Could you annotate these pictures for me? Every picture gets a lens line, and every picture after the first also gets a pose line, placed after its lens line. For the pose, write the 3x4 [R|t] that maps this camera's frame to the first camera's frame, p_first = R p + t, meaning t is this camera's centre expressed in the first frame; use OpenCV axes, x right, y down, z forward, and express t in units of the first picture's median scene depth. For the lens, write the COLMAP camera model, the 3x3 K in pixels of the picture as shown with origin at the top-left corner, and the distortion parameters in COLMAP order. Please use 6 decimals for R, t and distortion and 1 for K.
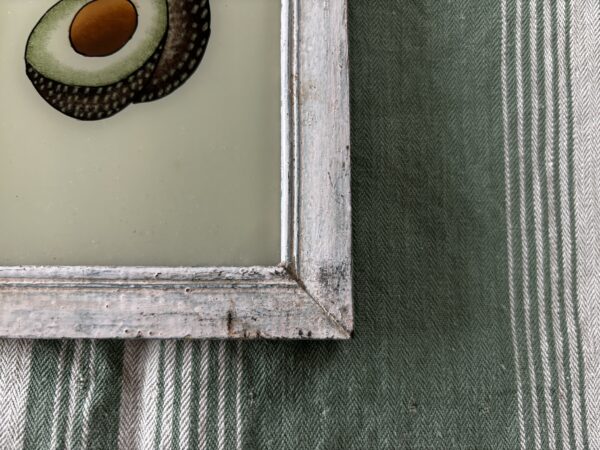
lens RADIAL K [[485.1, 0, 302.2], [0, 485.1, 223.8], [0, 0, 1]] dist [-0.055098, 0.033195]
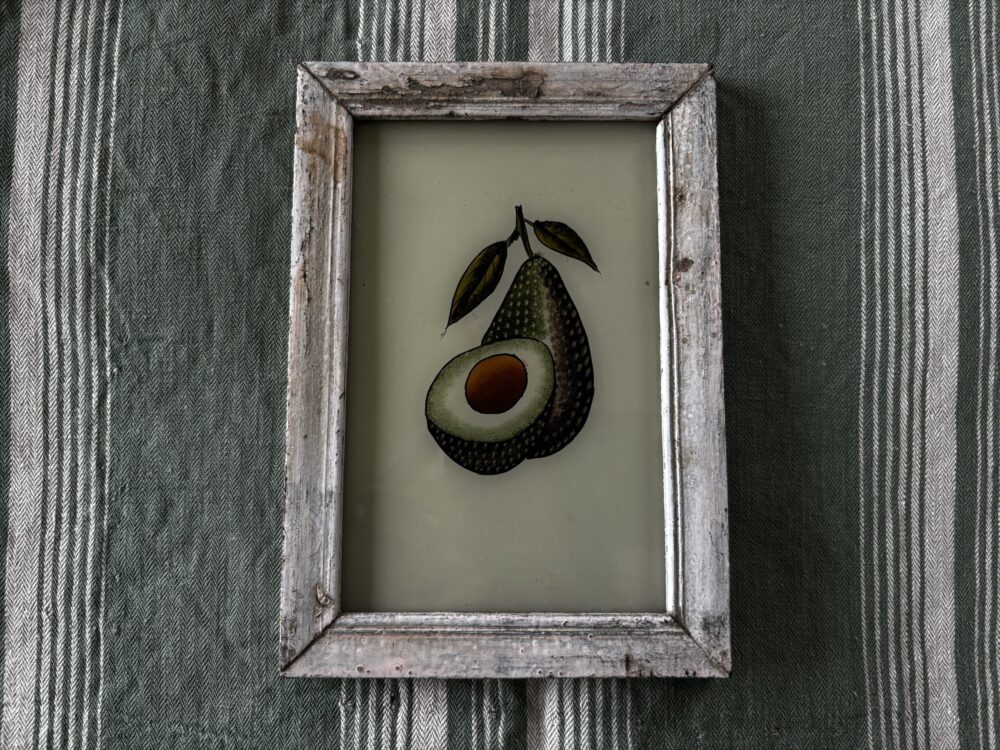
lens RADIAL K [[767.2, 0, 497.5], [0, 767.2, 369.6], [0, 0, 1]] dist [0.002700, -0.019467]
pose [[0.999974, 0.005272, 0.004867, -0.447542], [-0.005469, 0.999124, 0.041489, -0.550678], [-0.004644, -0.041514, 0.999127, -0.782951]]
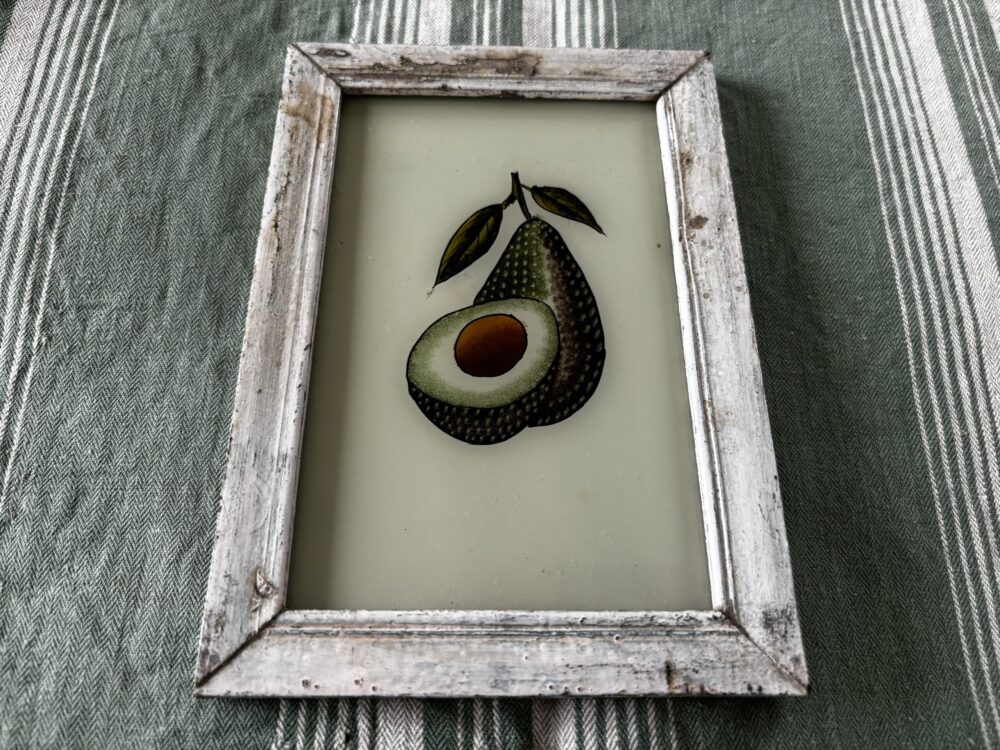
lens RADIAL K [[794.3, 0, 500.0], [0, 794.3, 375.0], [0, 0, 1]] dist [-0.015185, -0.008235]
pose [[0.999617, 0.010397, 0.025635, -0.463748], [-0.002706, 0.958987, -0.283437, 0.082892], [-0.027531, 0.283259, 0.958648, -0.483682]]
